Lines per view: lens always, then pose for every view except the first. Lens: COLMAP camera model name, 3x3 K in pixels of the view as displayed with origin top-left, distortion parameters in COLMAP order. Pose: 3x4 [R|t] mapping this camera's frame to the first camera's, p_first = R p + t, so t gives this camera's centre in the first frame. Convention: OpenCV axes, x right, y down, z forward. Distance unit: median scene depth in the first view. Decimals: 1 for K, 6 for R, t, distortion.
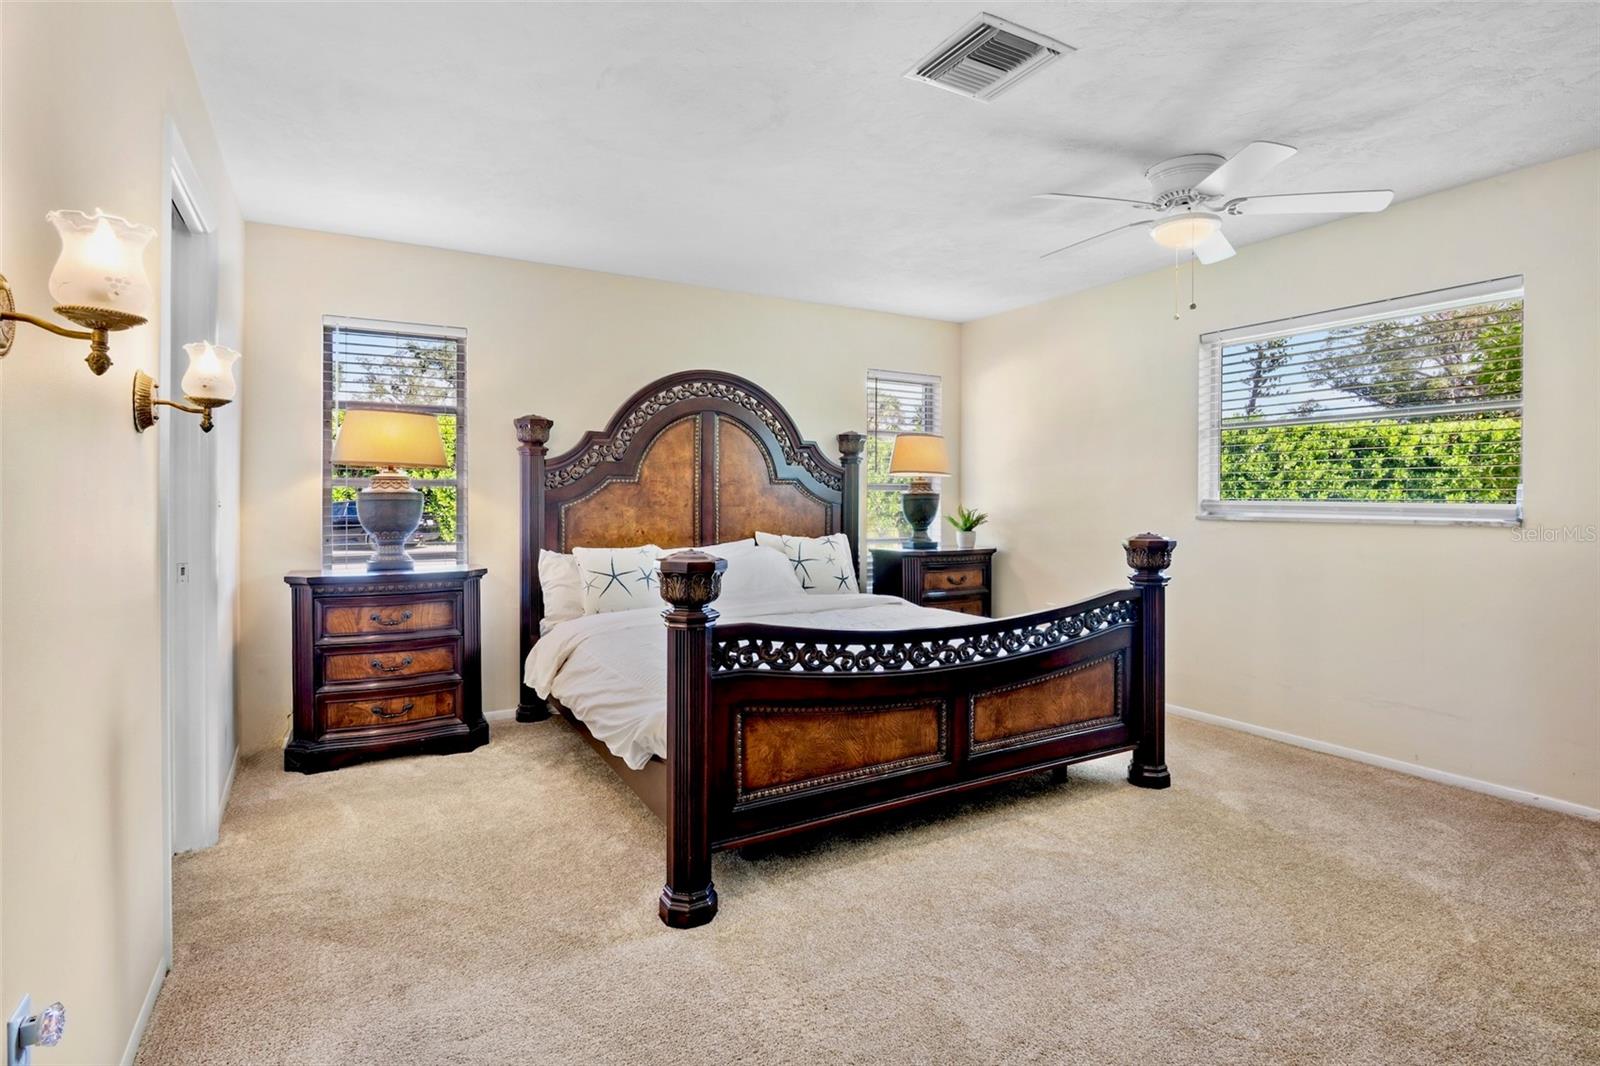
lens RADIAL K [[798.4, 0, 795.2], [0, 798.4, 499.7], [0, 0, 1]] dist [-0.011091, -0.000810]
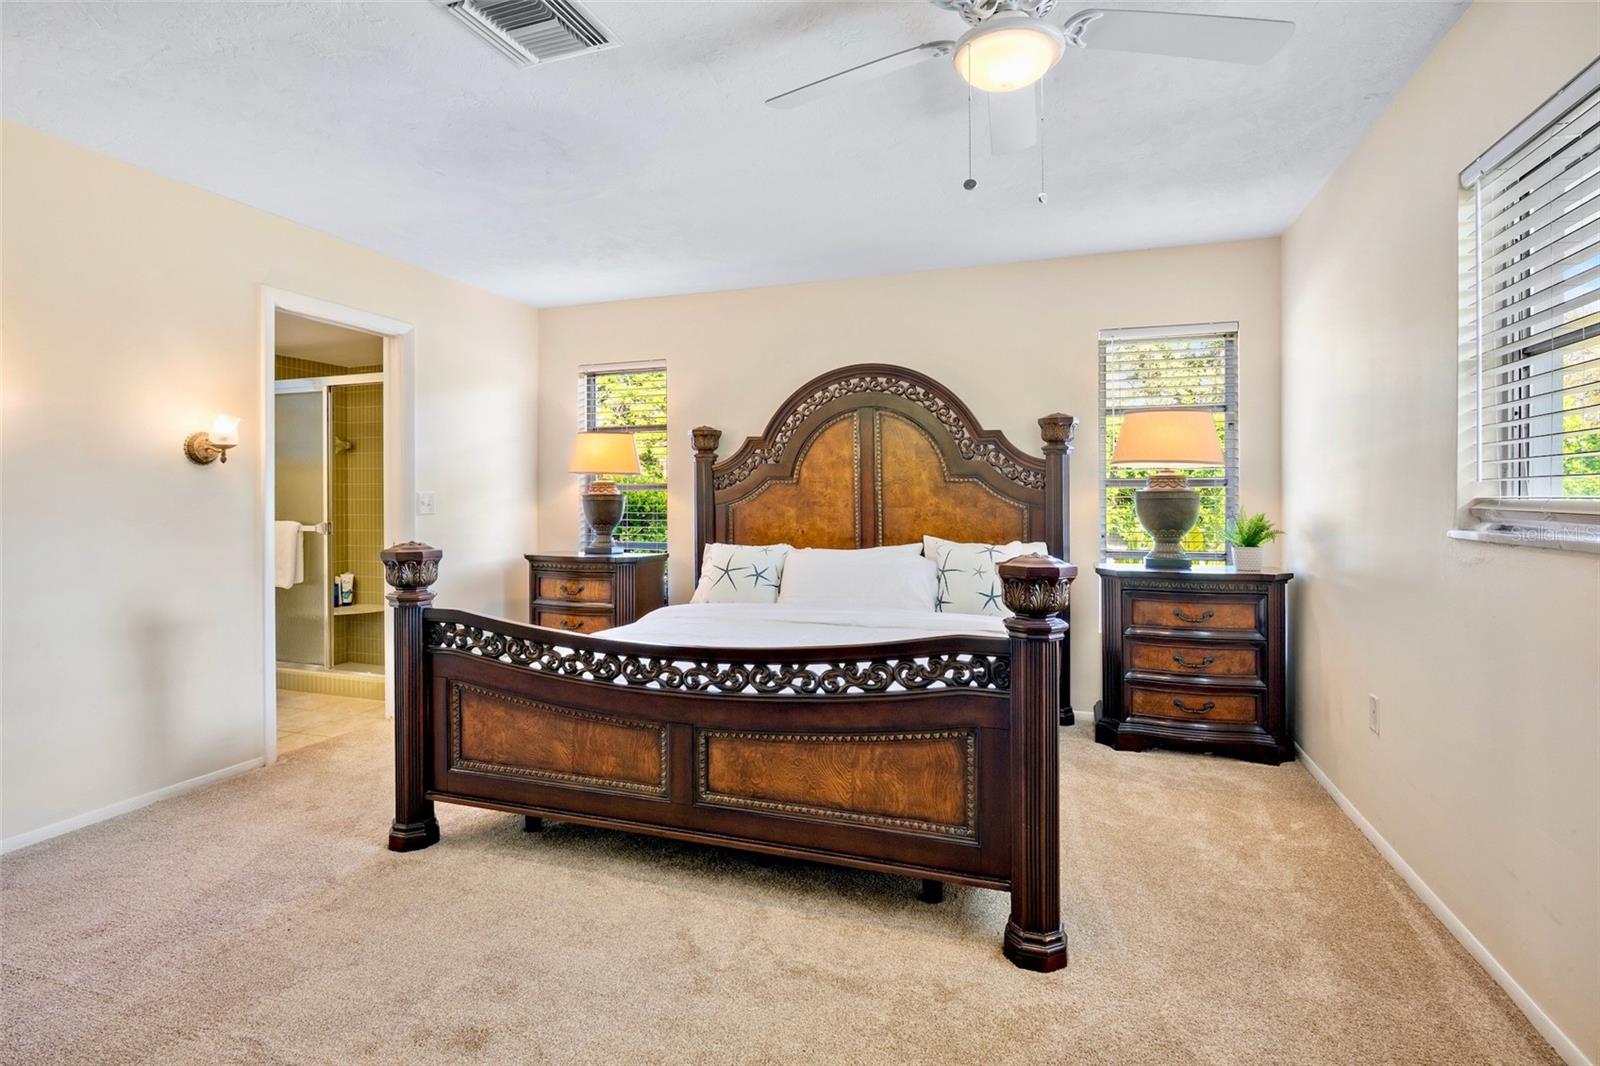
lens RADIAL K [[798.4, 0, 795.2], [0, 798.4, 499.7], [0, 0, 1]] dist [-0.011091, -0.000810]
pose [[0.647105, -0.001154, -0.762400, 0.602143], [0.001127, 0.999999, -0.000557, 0.000149], [0.762400, -0.000499, 0.647105, 0.342698]]
